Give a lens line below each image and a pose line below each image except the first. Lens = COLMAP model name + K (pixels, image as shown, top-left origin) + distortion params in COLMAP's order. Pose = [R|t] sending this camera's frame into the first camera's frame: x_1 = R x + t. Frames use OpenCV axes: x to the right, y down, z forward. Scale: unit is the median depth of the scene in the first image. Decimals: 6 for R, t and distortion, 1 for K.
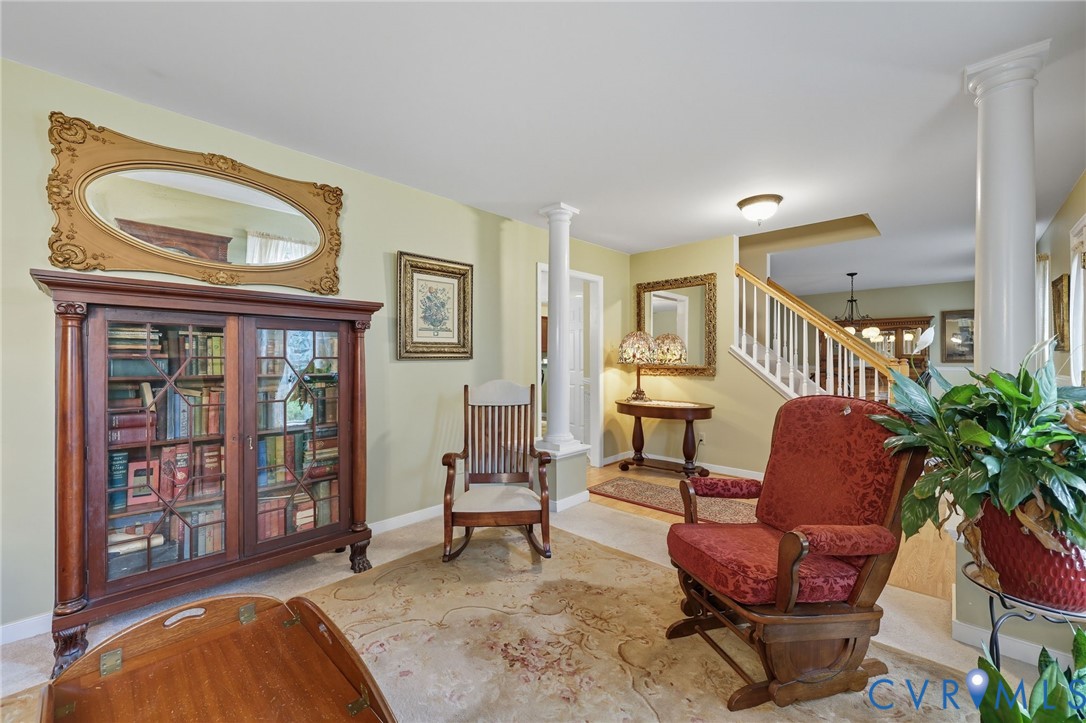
lens RADIAL K [[446.8, 0, 543.0], [0, 446.8, 361.5], [0, 0, 1]] dist [0.000370, 0.000117]
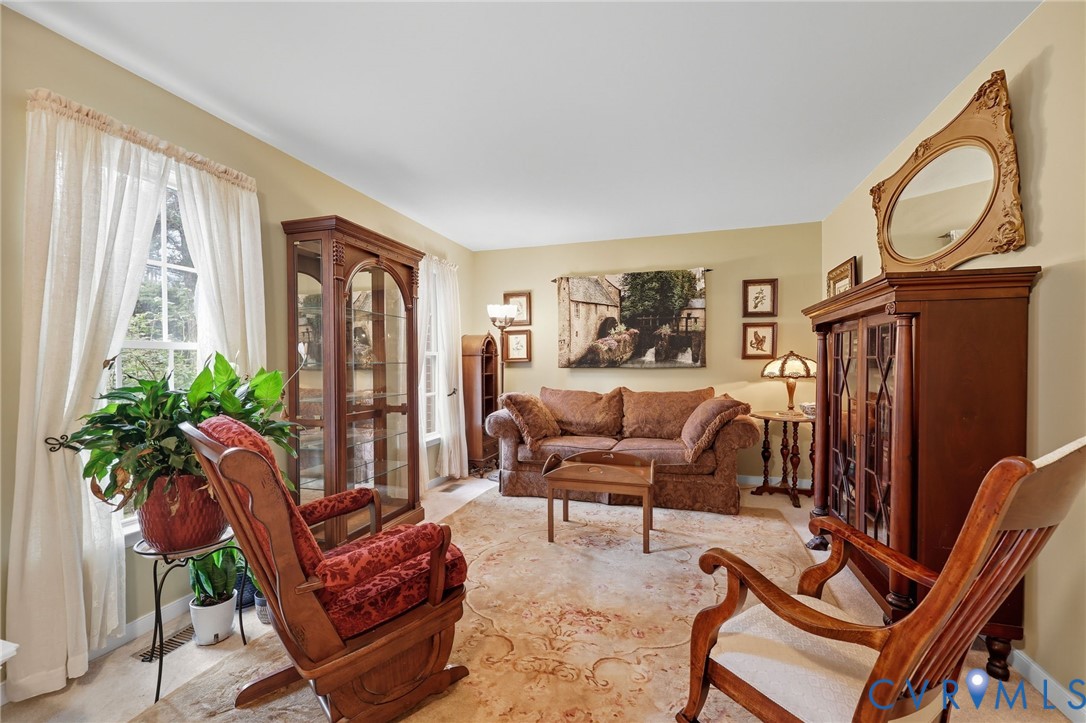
lens RADIAL K [[459.5, 0, 543.0], [0, 459.5, 361.5], [0, 0, 1]] dist [-0.000747, -0.000203]
pose [[-0.892698, -0.008609, -0.450574, 0.221708], [-0.014133, 0.999861, 0.008896, 0.004680], [0.450434, 0.014309, -0.892695, 0.766980]]
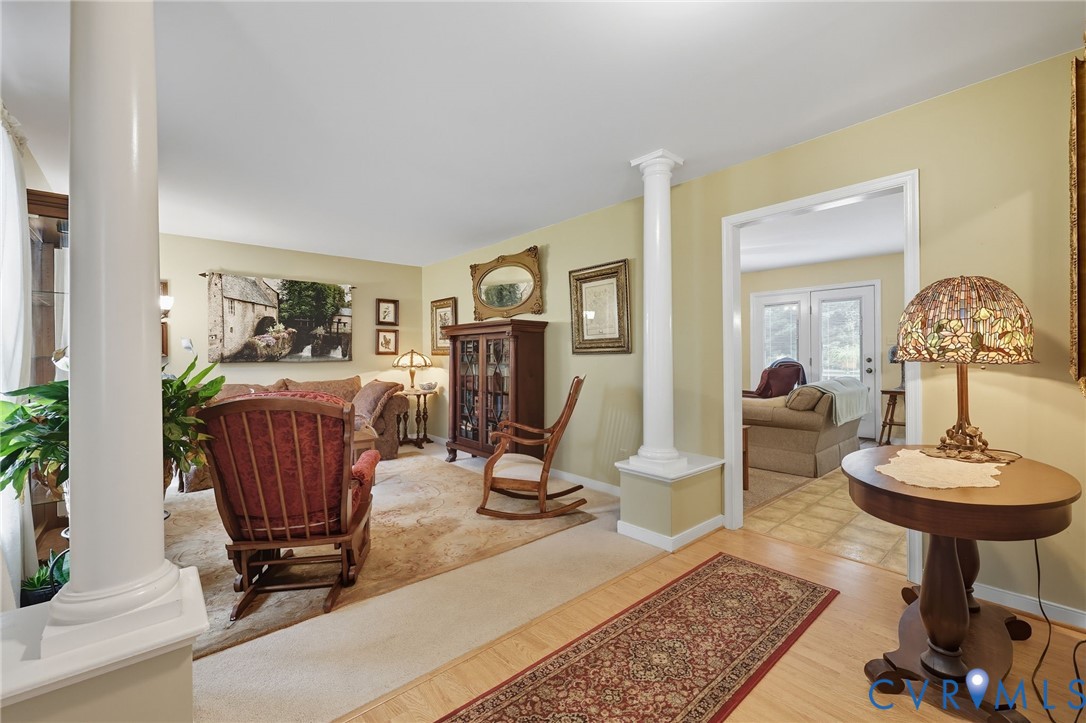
lens RADIAL K [[446.8, 0, 543.0], [0, 446.8, 361.5], [0, 0, 1]] dist [0.000370, 0.000117]
pose [[-0.084577, 0.001909, -0.996415, 0.662637], [-0.015488, 0.999875, 0.003231, 0.010014], [0.996297, 0.015706, -0.084537, 0.693896]]
